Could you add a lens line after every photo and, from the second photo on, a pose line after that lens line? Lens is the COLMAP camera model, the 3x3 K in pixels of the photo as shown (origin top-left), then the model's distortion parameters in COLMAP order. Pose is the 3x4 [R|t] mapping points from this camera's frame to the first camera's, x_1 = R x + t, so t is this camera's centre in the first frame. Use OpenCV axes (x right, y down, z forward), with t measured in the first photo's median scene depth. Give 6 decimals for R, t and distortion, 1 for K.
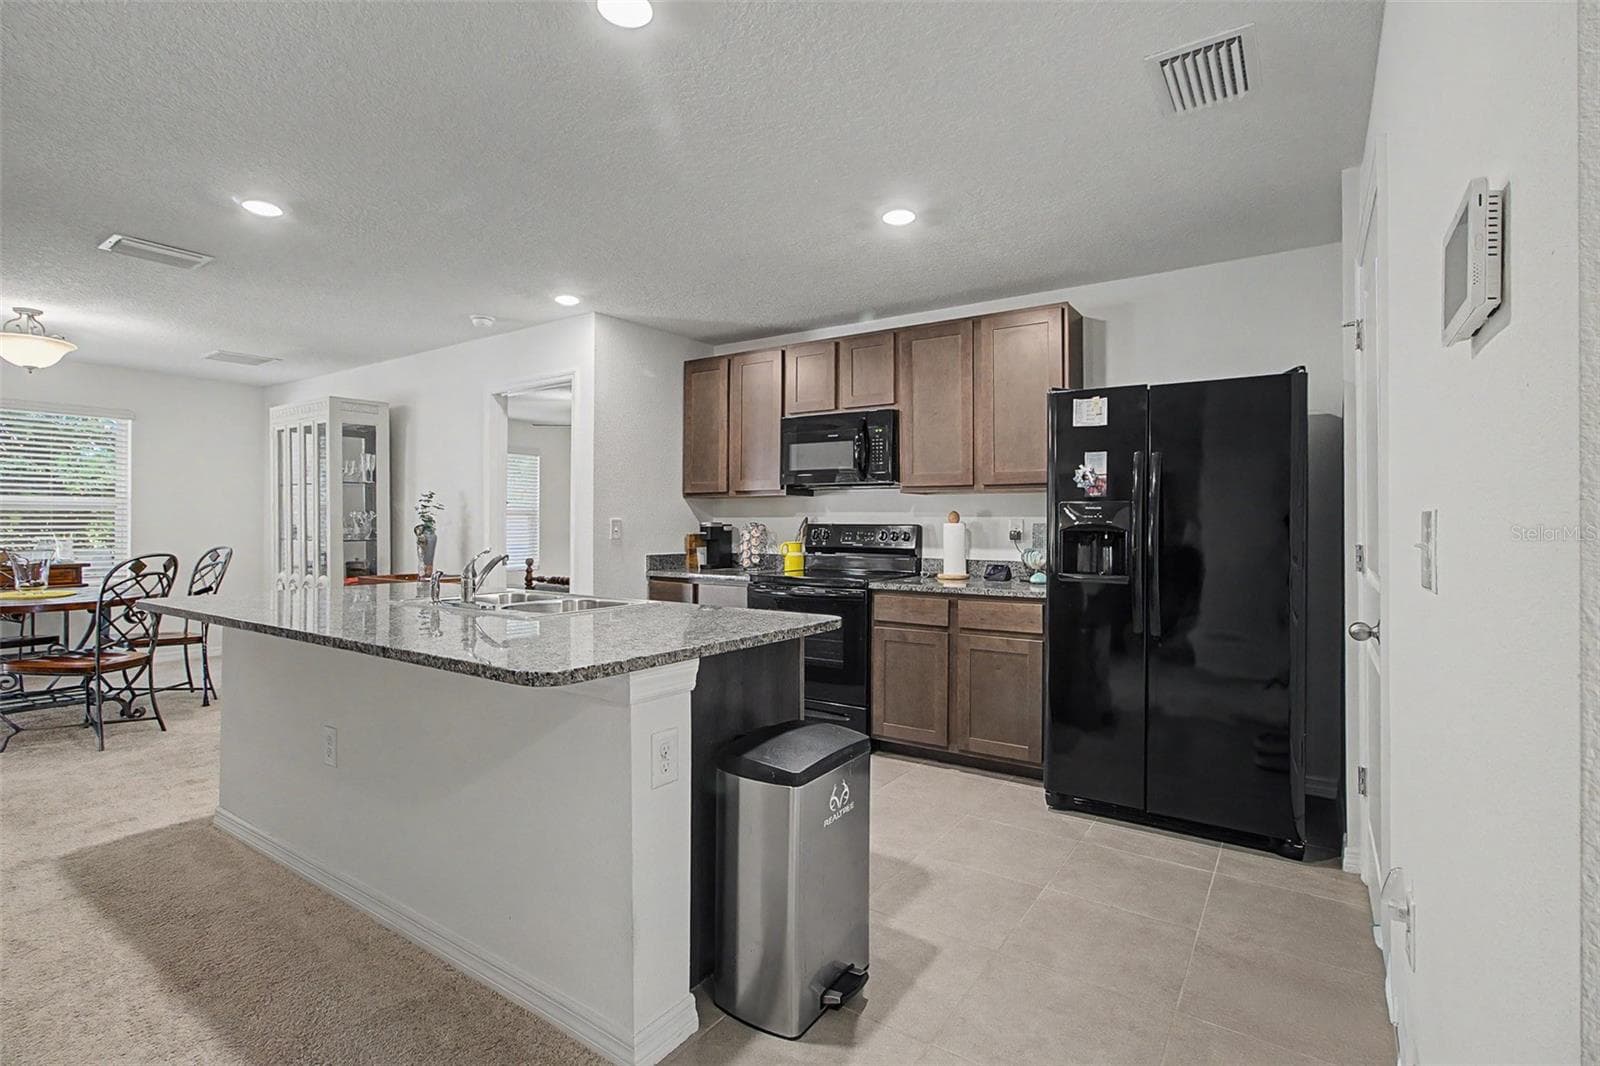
lens RADIAL K [[746.2, 0, 816.1], [0, 746.2, 528.5], [0, 0, 1]] dist [0.000101, 0.000511]
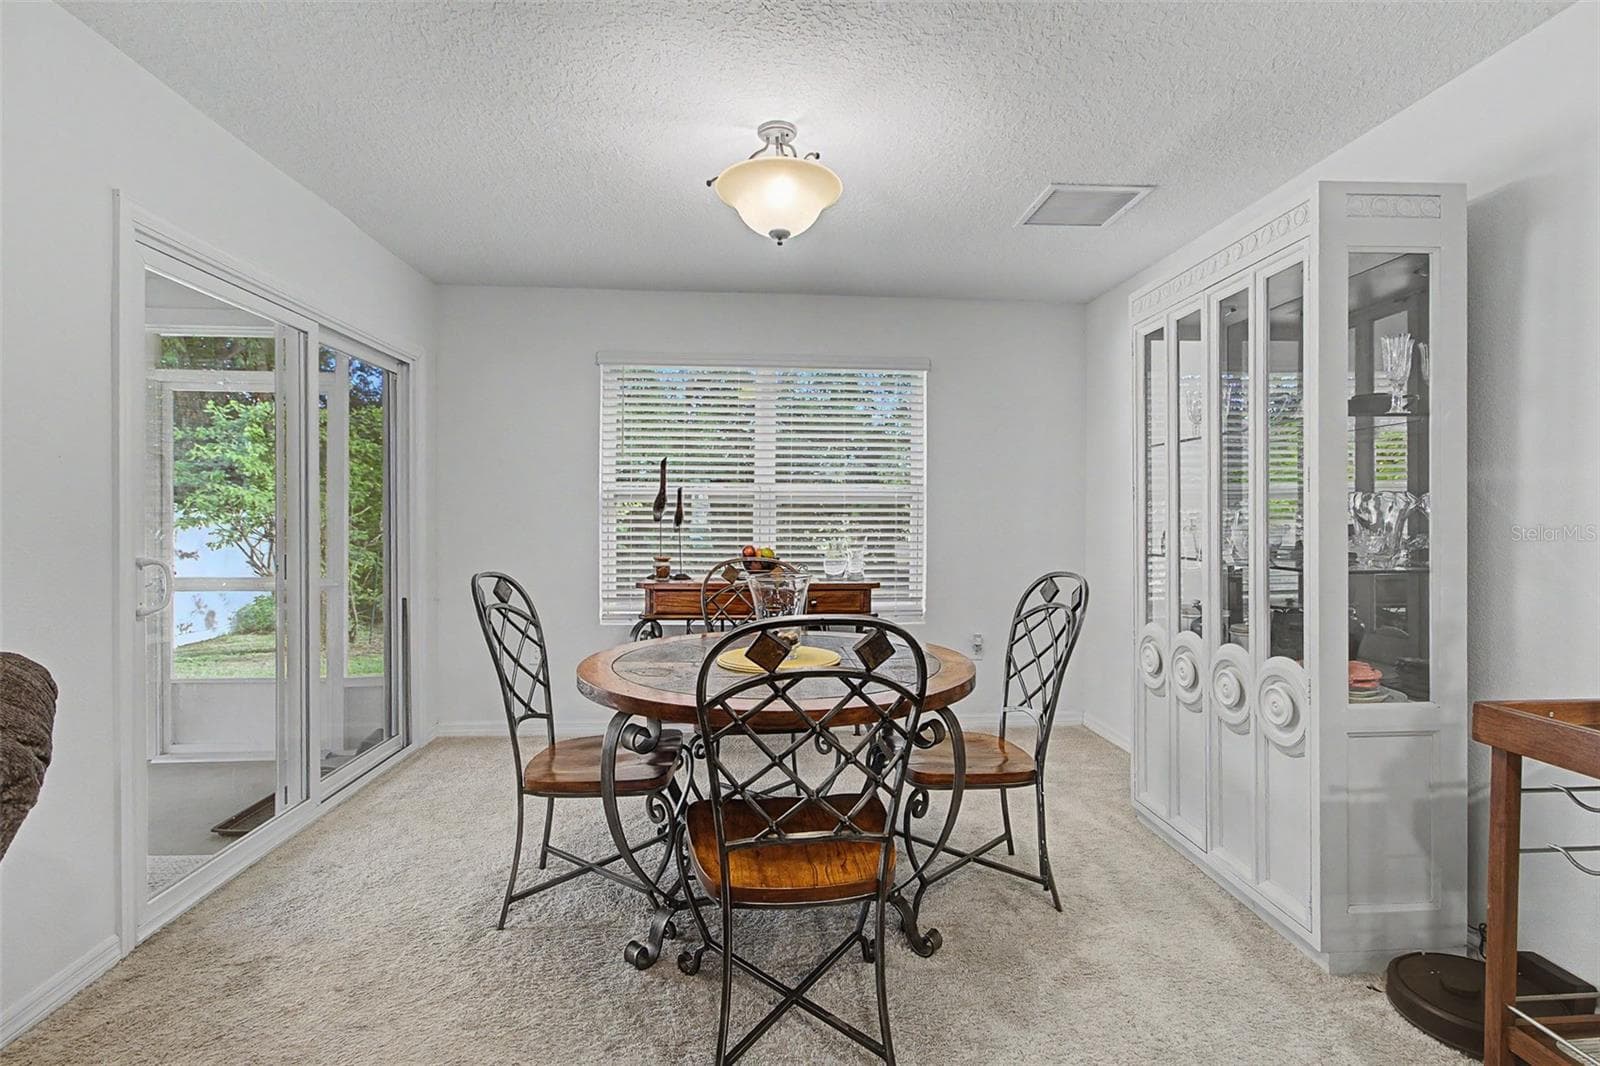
lens RADIAL K [[746.2, 0, 801.8], [0, 746.2, 520.1], [0, 0, 1]] dist [0.000101, 0.000511]
pose [[0.615290, 0.005268, -0.788283, -0.525821], [0.001701, 0.999966, 0.008010, -0.013102], [0.788299, -0.006269, 0.615260, 0.577722]]
